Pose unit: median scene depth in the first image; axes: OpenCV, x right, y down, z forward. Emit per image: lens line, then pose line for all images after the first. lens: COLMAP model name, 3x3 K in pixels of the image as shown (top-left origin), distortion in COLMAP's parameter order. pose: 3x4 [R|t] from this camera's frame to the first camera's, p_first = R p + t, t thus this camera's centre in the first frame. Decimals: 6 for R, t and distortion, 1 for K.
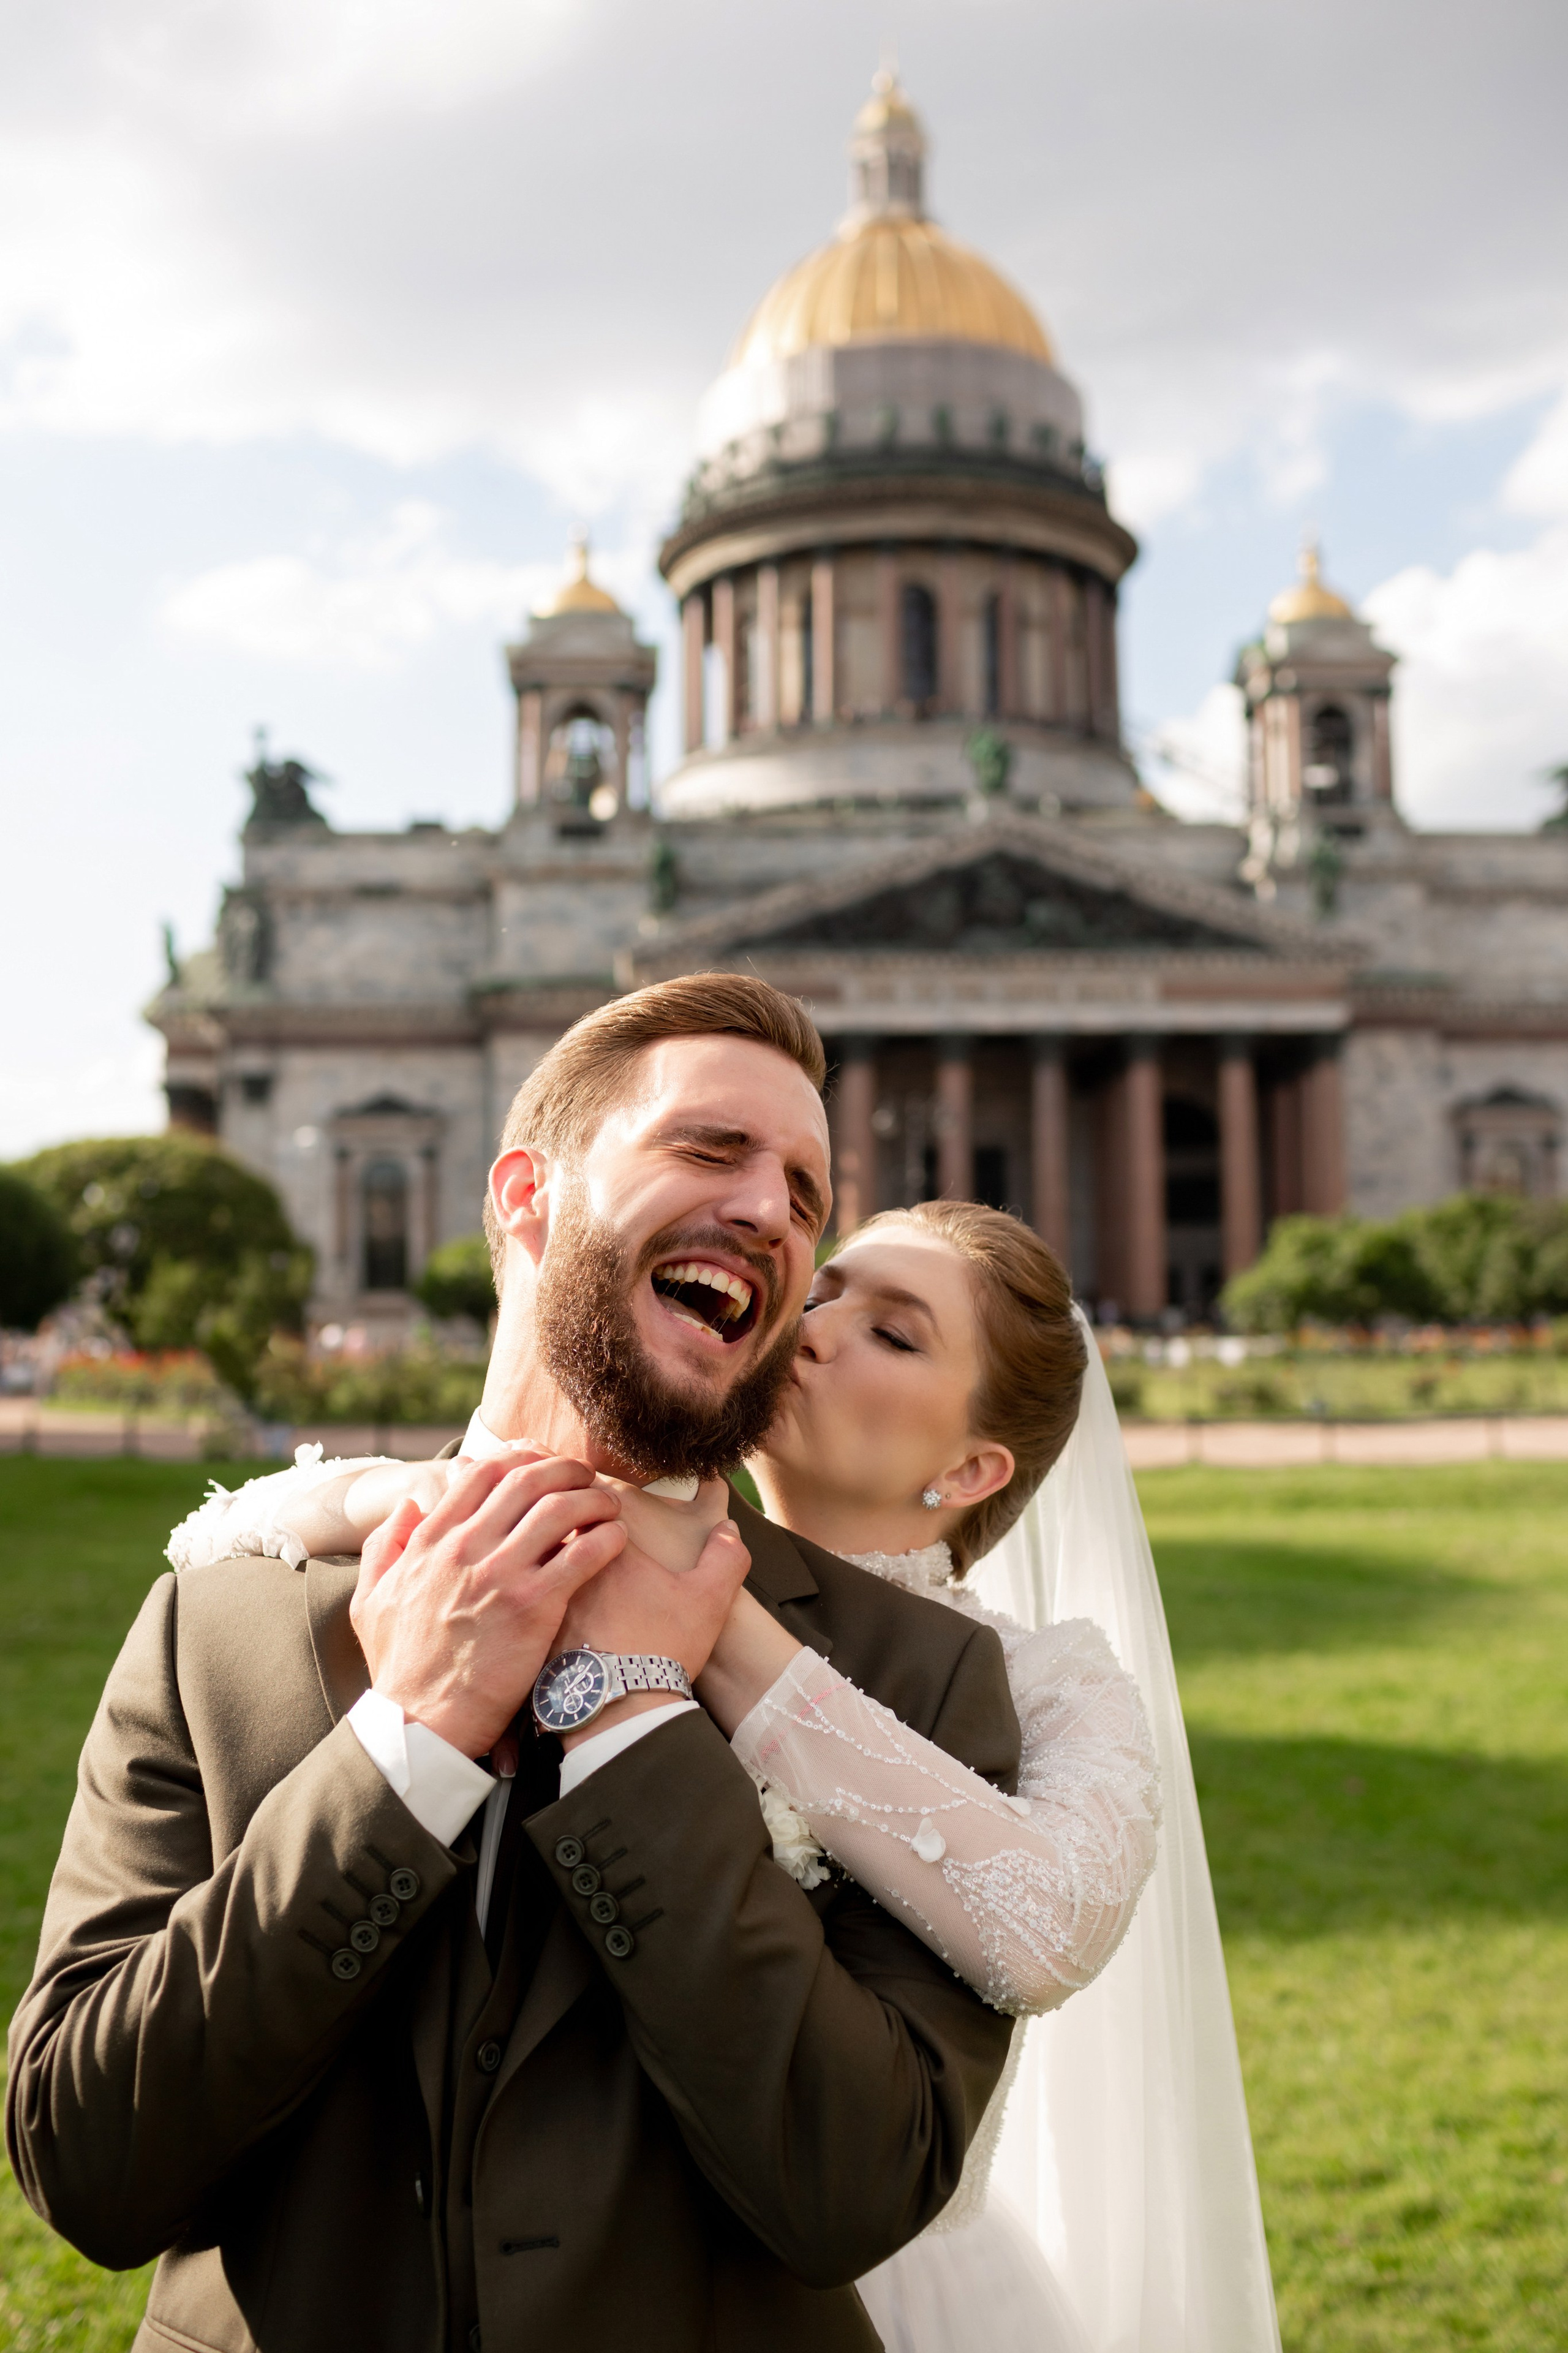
lens RADIAL K [[2412.0, 0, 784.0], [0, 2412.0, 1176.5], [0, 0, 1]] dist [-0.070140, 0.020315]
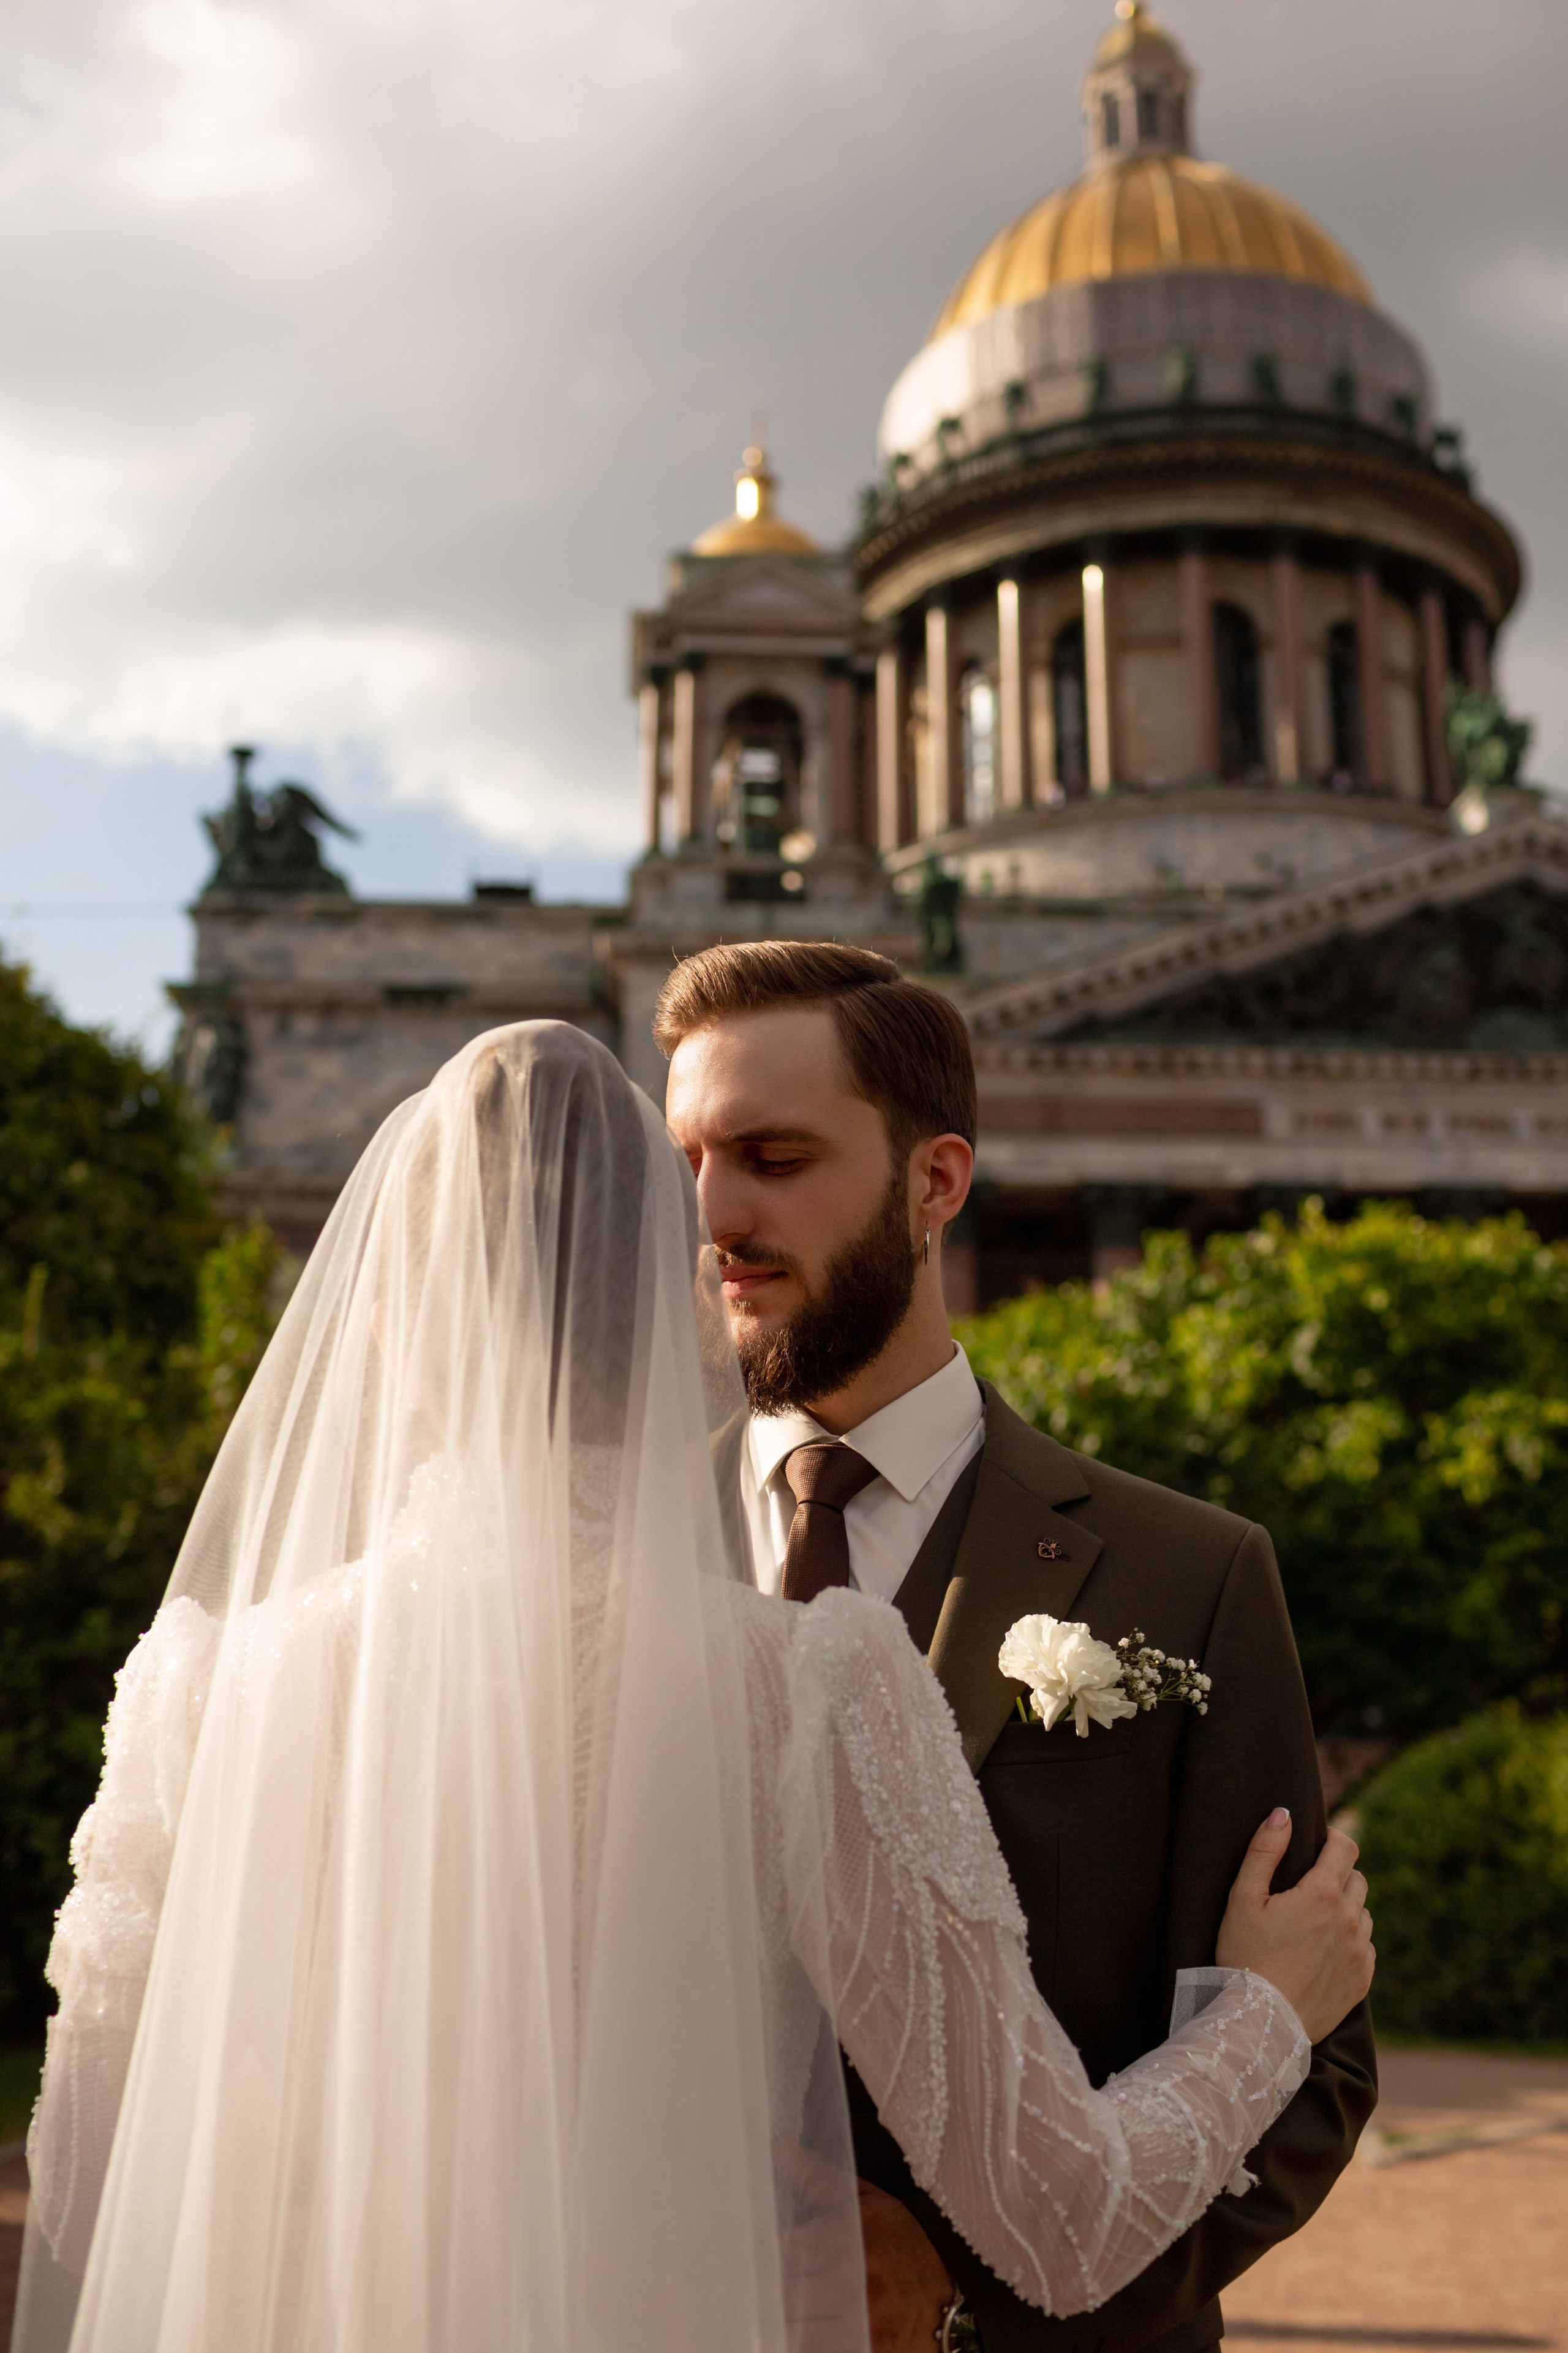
lens RADIAL K [[2365.6, 0, 784.0], [0, 2365.6, 1176.5], [0, 0, 1]] dist [-0.077727, 0.018796]
pose [[0.999756, 0.010706, 0.019321, -0.090402], [-0.007226, 0.985082, -0.171932, 0.029600], [-0.020874, 0.171751, 0.984919, 0.426292]]
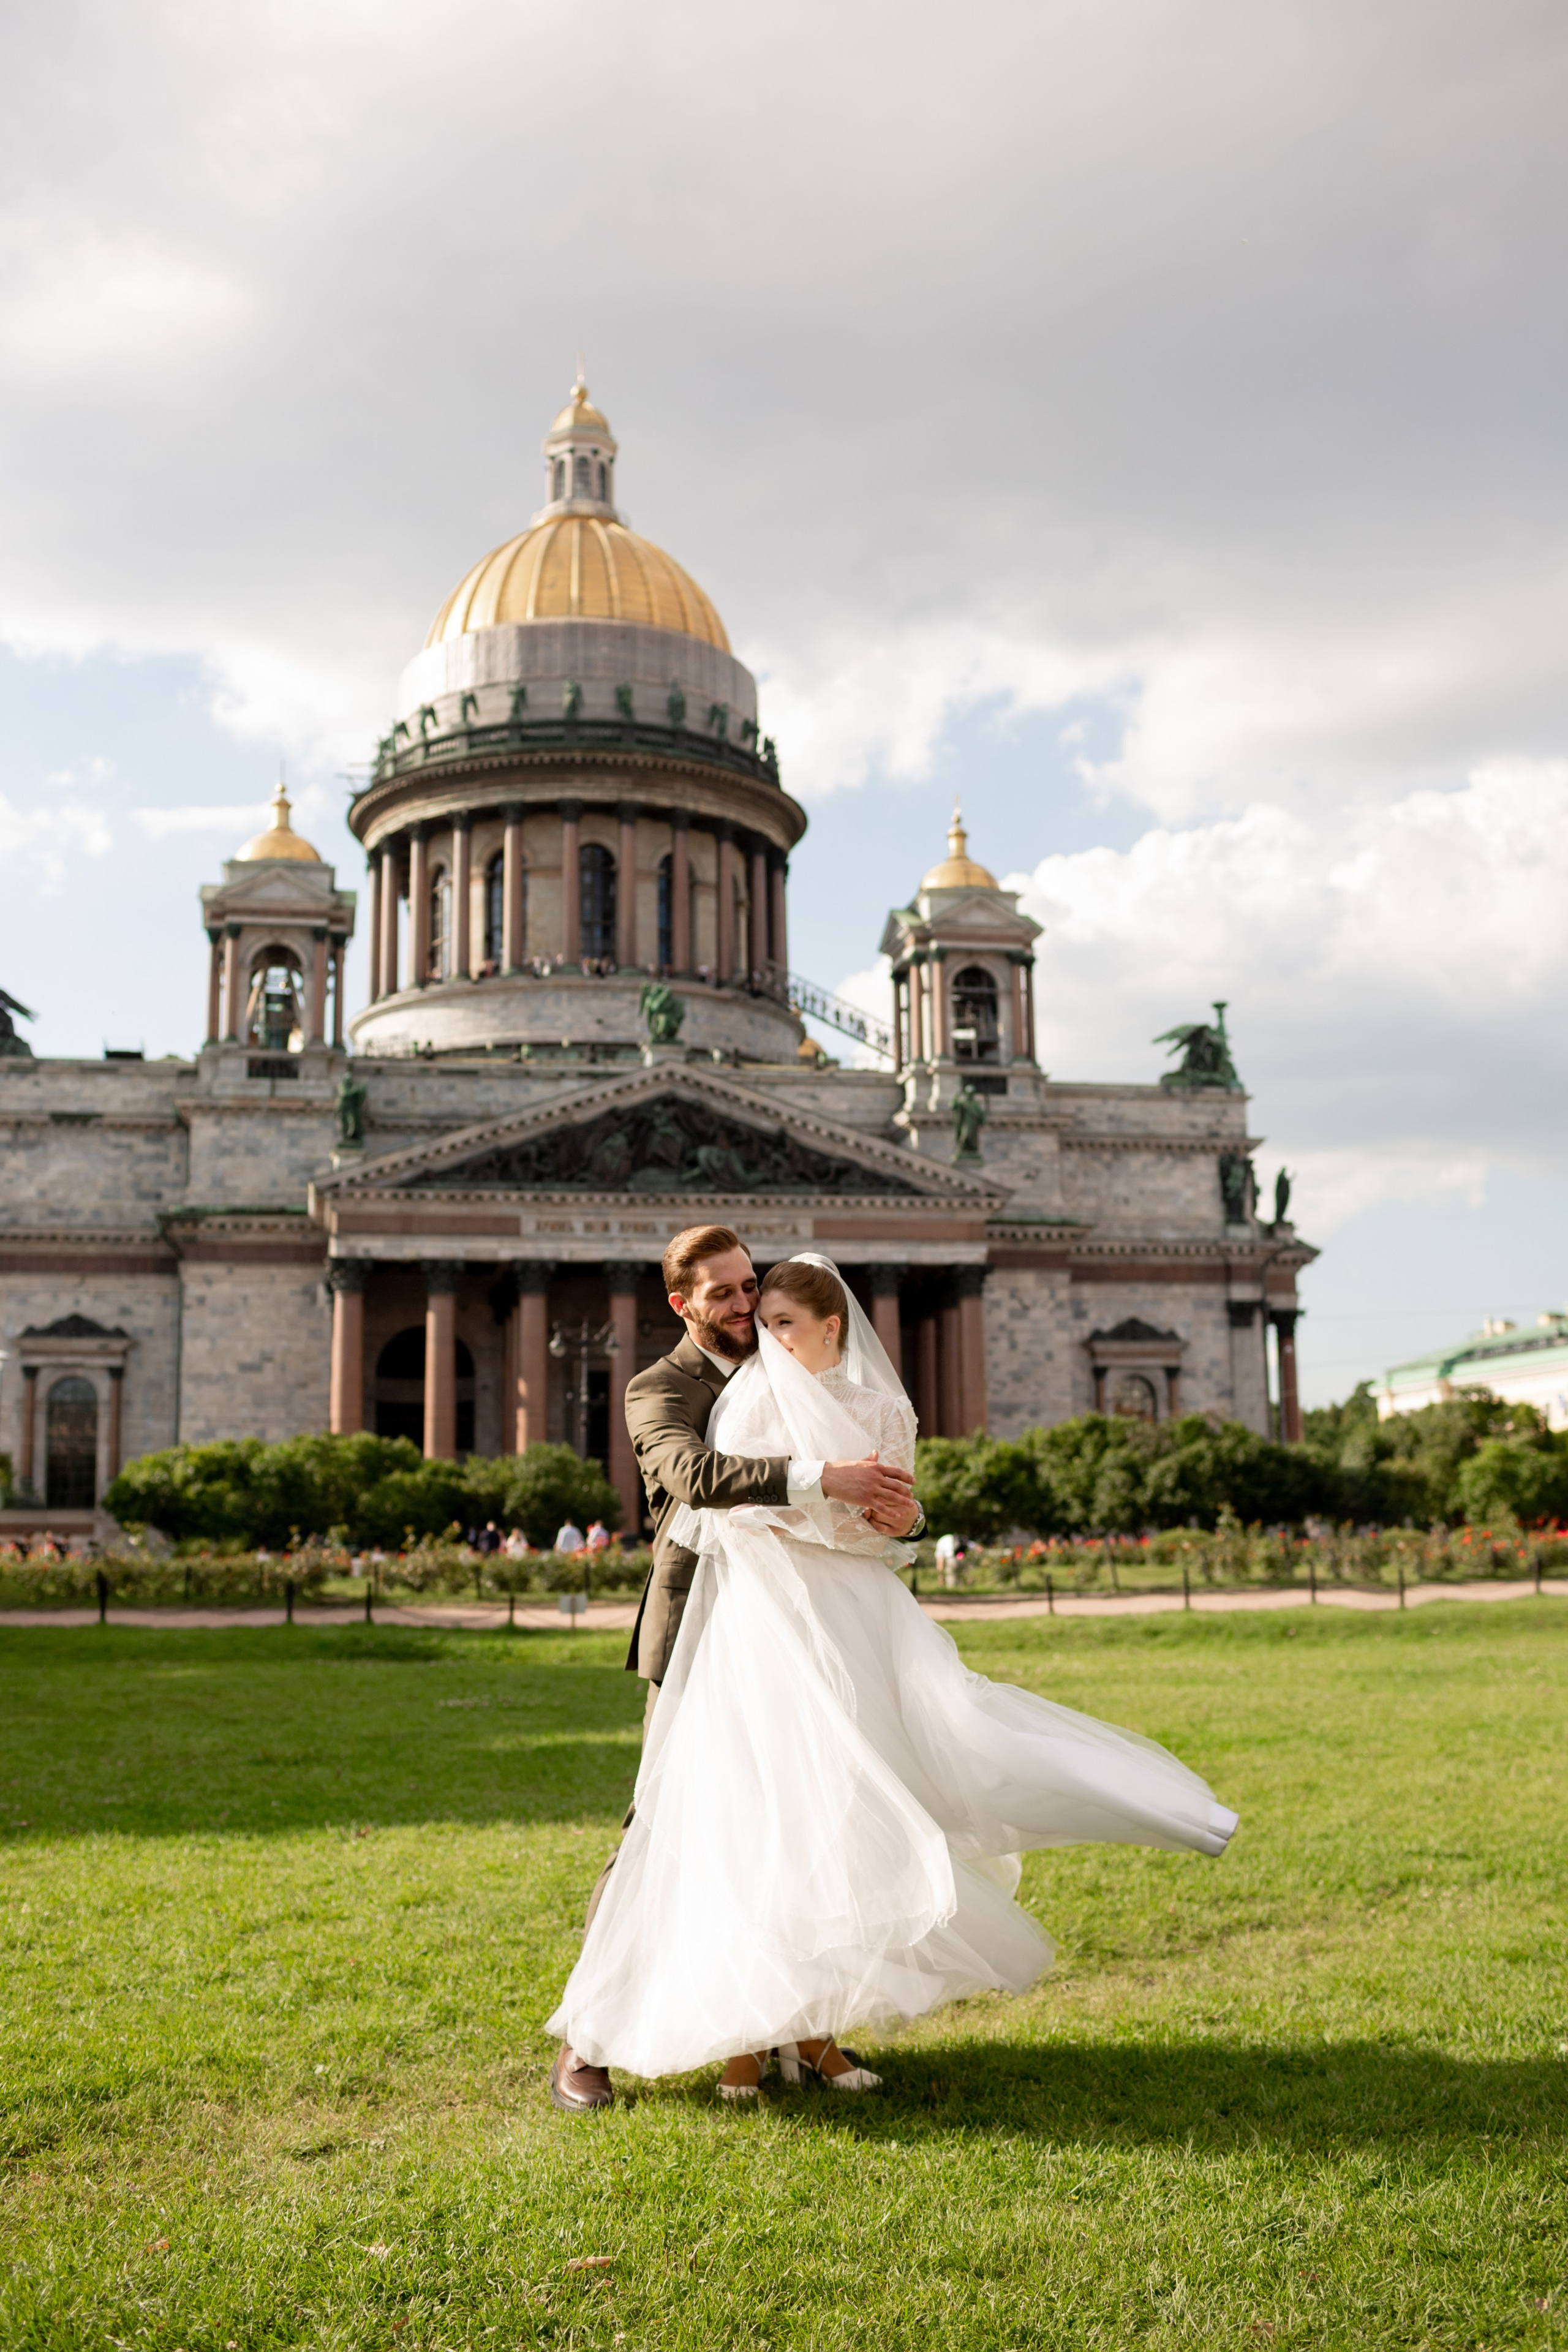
lens RADIAL K [[2364.8, 0, 784.0], [0, 2364.8, 1176.0], [0, 0, 1]] dist [-0.077727, 0.018796]
pose [[0.990613, 0.019924, 0.135237, -0.001684], [-0.006826, 0.995297, -0.096627, 0.001798], [-0.136526, 0.094797, 0.986090, -0.042562]]
